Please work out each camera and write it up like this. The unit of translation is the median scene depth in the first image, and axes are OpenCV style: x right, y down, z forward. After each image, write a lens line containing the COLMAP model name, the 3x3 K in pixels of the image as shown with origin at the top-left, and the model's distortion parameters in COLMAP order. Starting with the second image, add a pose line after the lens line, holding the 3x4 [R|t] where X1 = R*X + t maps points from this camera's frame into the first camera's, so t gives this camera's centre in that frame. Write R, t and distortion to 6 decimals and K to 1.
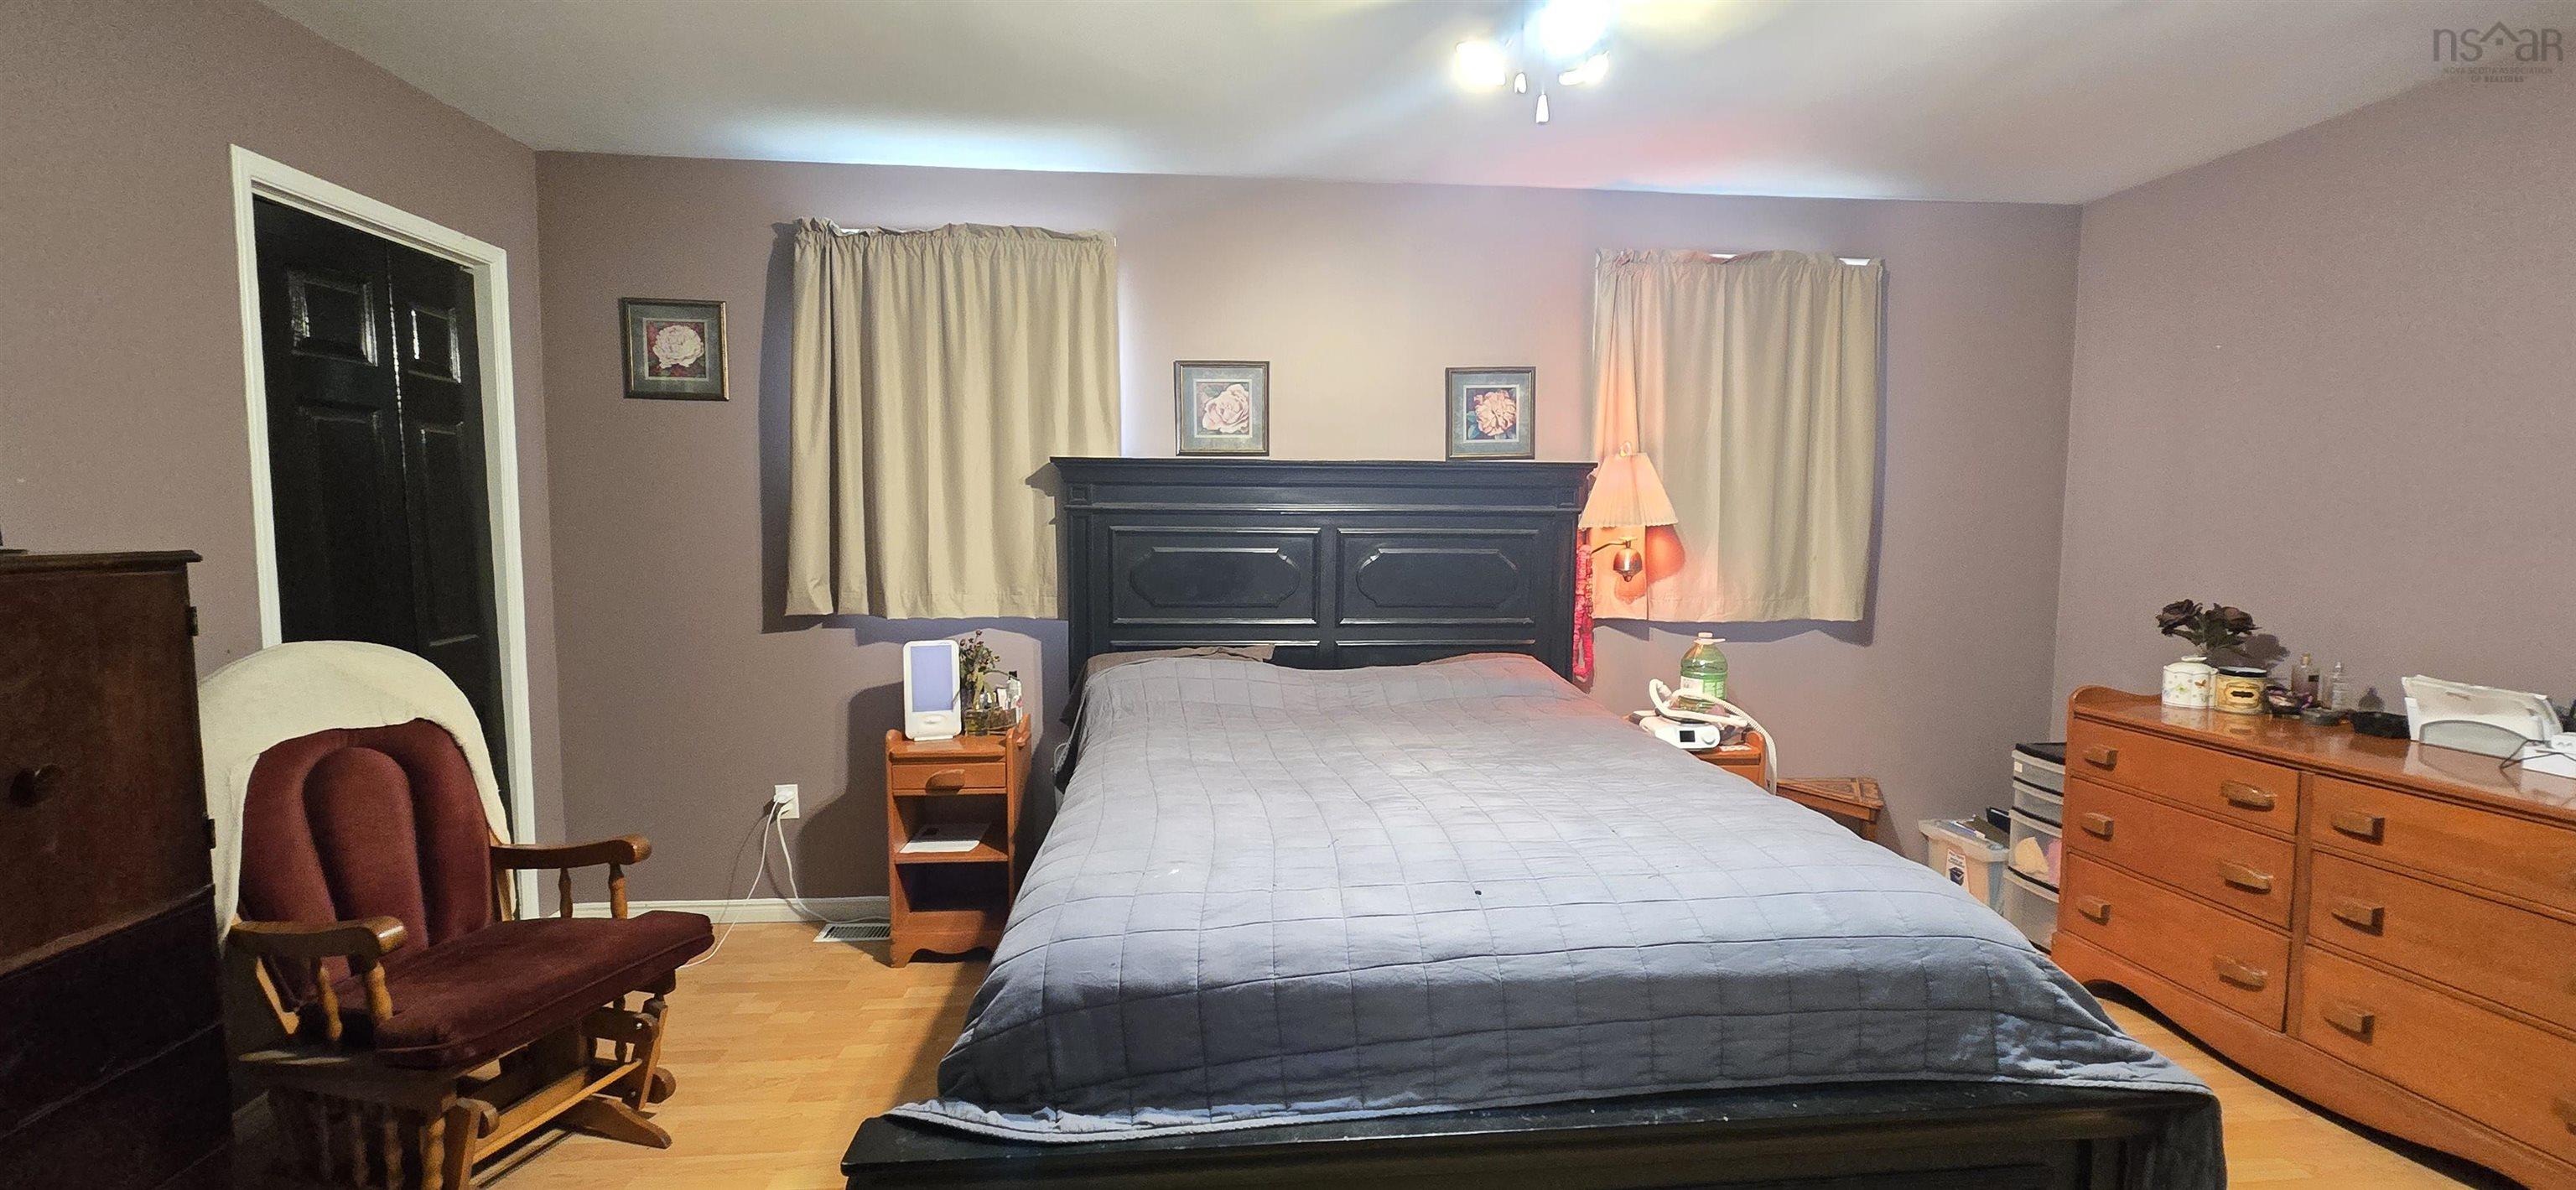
lens RADIAL K [[1062.0, 0, 1291.0], [0, 1062.0, 601.9], [0, 0, 1]] dist [0.000432, 0.000088]
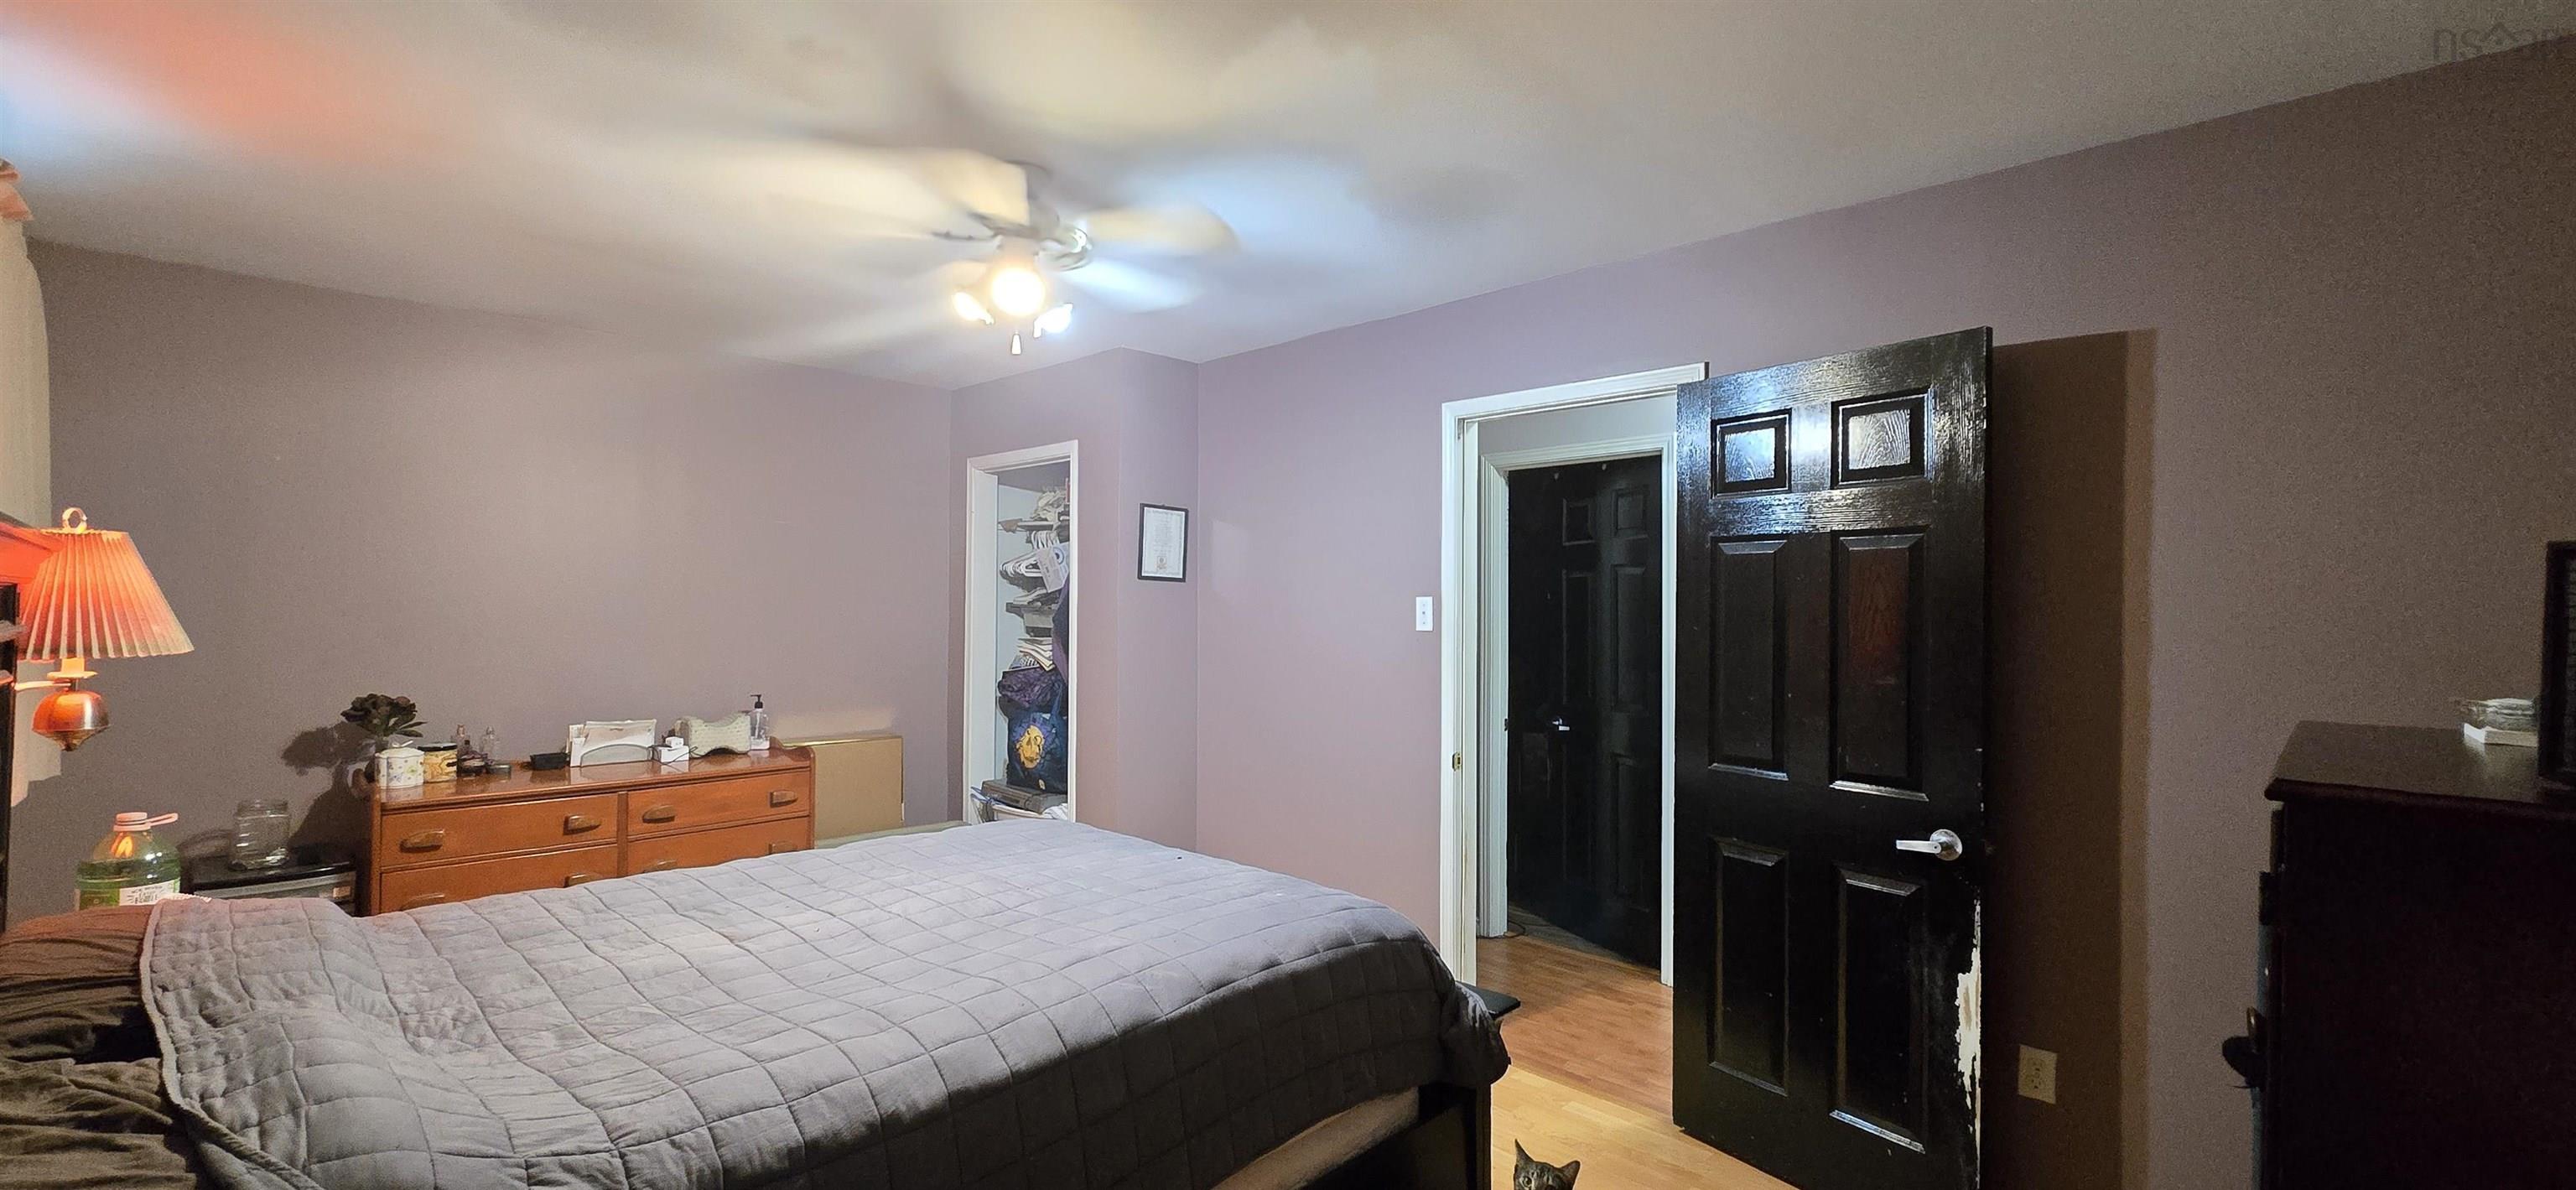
lens RADIAL K [[1062.0, 0, 1291.0], [0, 1062.0, 601.9], [0, 0, 1]] dist [0.000432, 0.000088]
pose [[-0.636701, -0.009350, 0.771054, -0.759693], [0.048790, 0.997434, 0.052384, -0.133287], [-0.769566, 0.070973, -0.634611, 1.165325]]
